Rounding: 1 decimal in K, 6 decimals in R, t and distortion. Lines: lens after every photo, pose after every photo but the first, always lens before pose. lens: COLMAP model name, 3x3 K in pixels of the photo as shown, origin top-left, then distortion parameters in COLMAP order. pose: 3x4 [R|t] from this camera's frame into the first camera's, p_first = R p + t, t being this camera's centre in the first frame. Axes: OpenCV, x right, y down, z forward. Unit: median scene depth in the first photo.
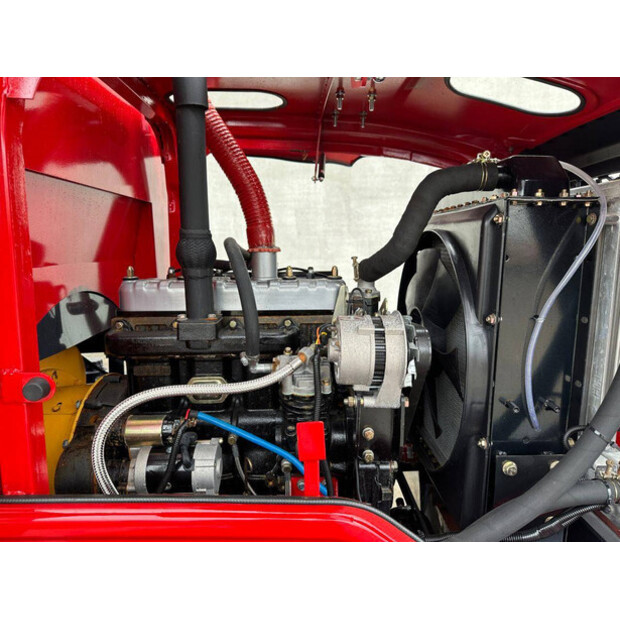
lens RADIAL K [[454.3, 0, 323.5], [0, 454.3, 319.2], [0, 0, 1]] dist [0.094914, -0.142044]
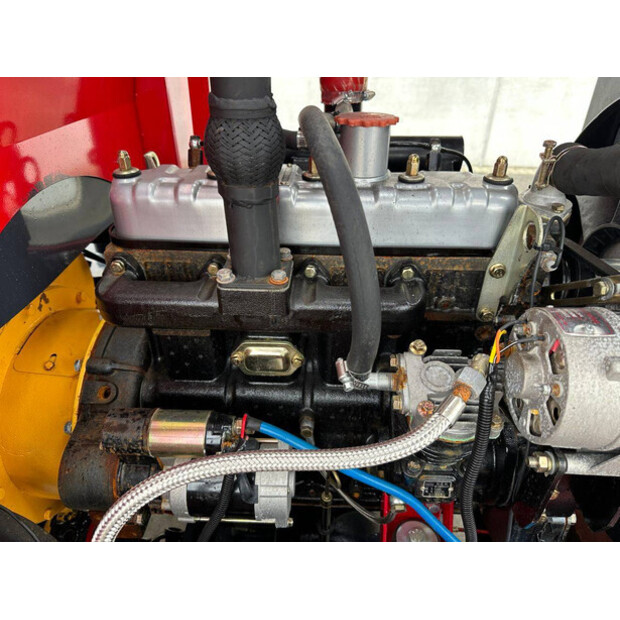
lens RADIAL K [[454.3, 0, 323.5], [0, 454.3, 319.2], [0, 0, 1]] dist [0.094914, -0.142044]
pose [[0.997069, 0.050214, -0.057722, -0.145901], [-0.023587, 0.919473, 0.392444, -0.154763], [0.072780, -0.389932, 0.917963, 0.452385]]
